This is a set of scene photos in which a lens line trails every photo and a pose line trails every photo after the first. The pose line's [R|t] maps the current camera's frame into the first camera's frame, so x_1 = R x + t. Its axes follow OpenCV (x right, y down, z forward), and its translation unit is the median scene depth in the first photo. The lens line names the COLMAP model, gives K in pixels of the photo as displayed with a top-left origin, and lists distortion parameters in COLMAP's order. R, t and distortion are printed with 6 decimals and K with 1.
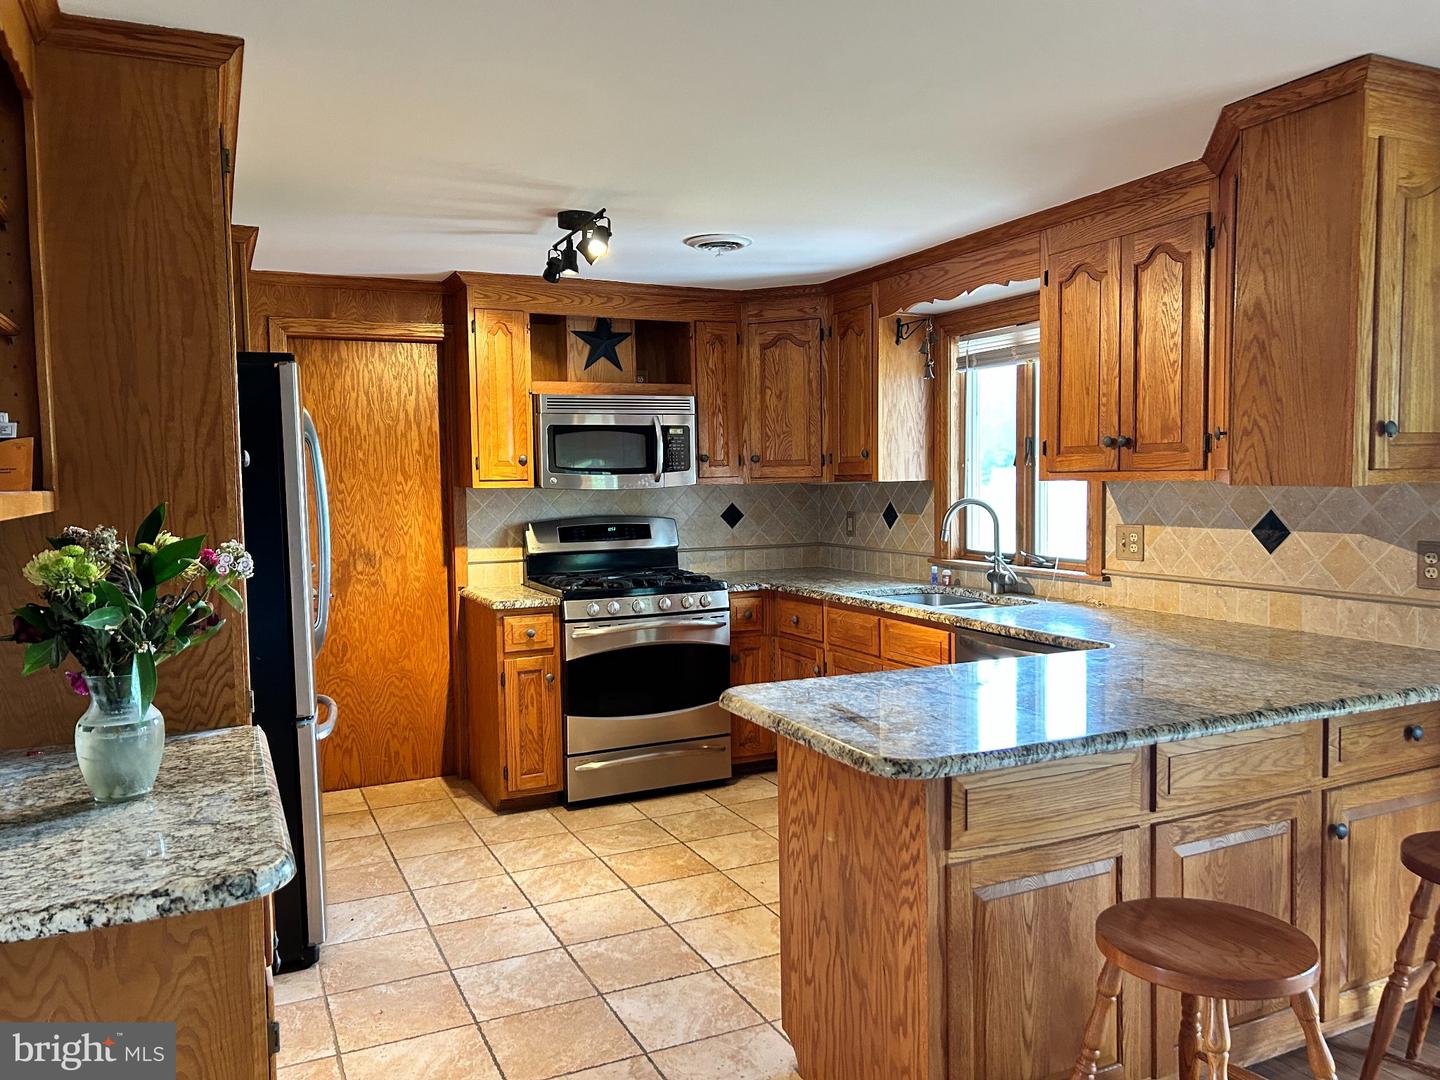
lens RADIAL K [[1077.5, 0, 724.9], [0, 1077.5, 544.6], [0, 0, 1]] dist [0.005151, -0.006646]
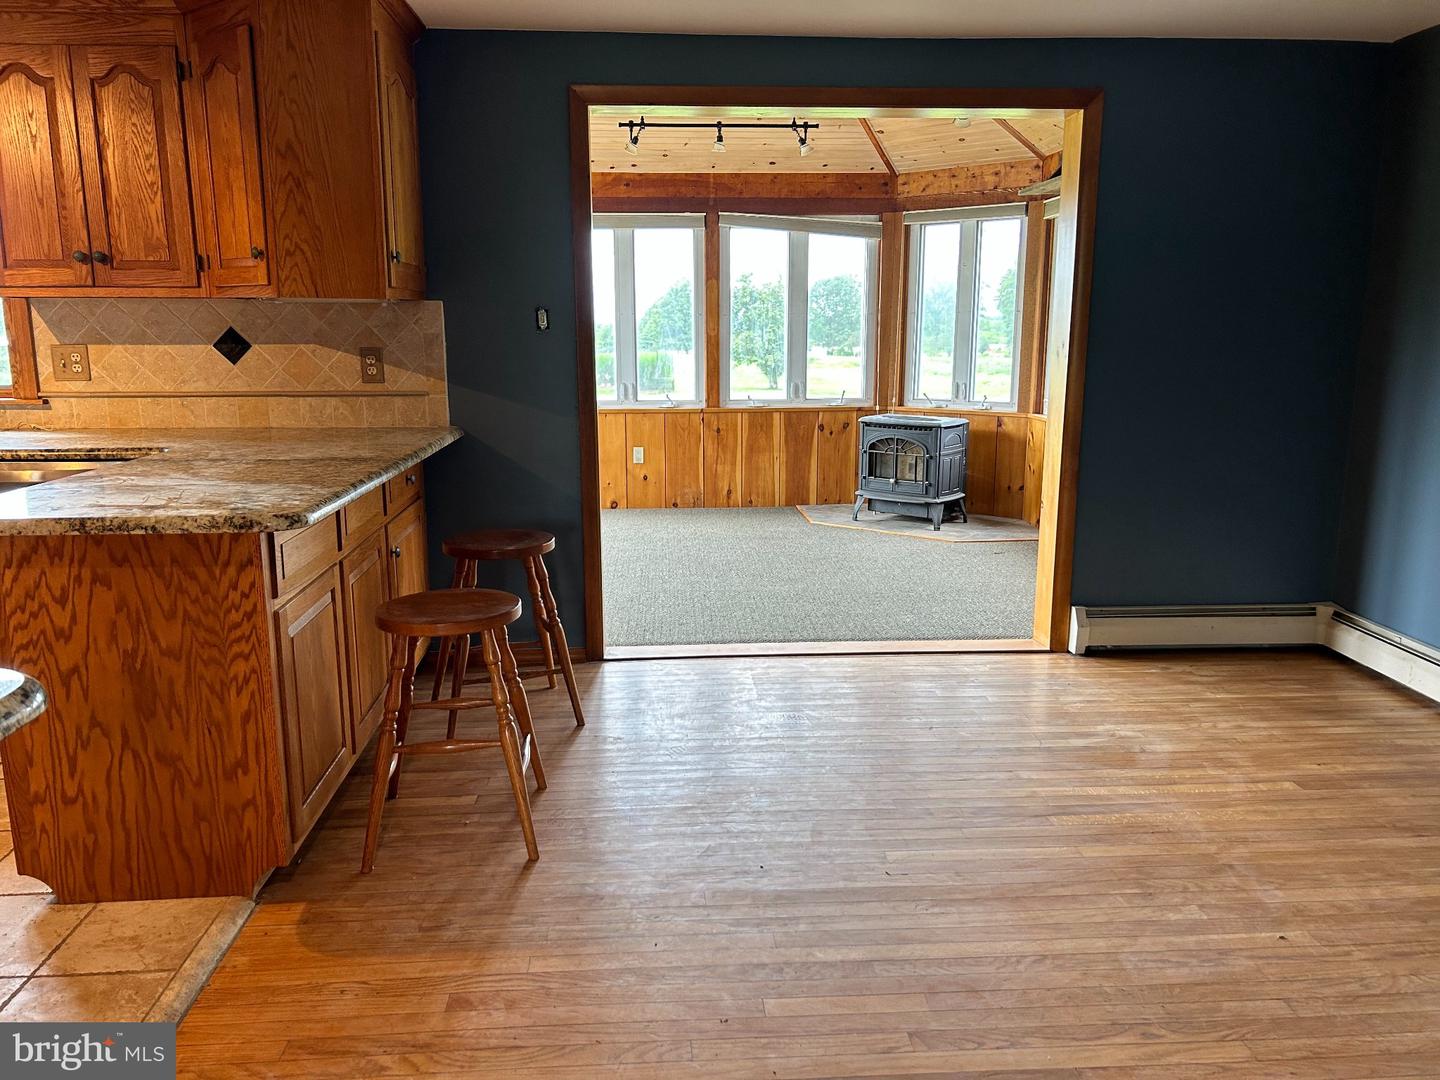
lens RADIAL K [[1077.5, 0, 724.9], [0, 1077.5, 544.6], [0, 0, 1]] dist [0.005151, -0.006646]
pose [[0.360962, -0.173200, 0.916356, -0.459461], [0.052582, 0.984819, 0.165428, 0.039821], [-0.931097, -0.011529, 0.364590, 0.083569]]
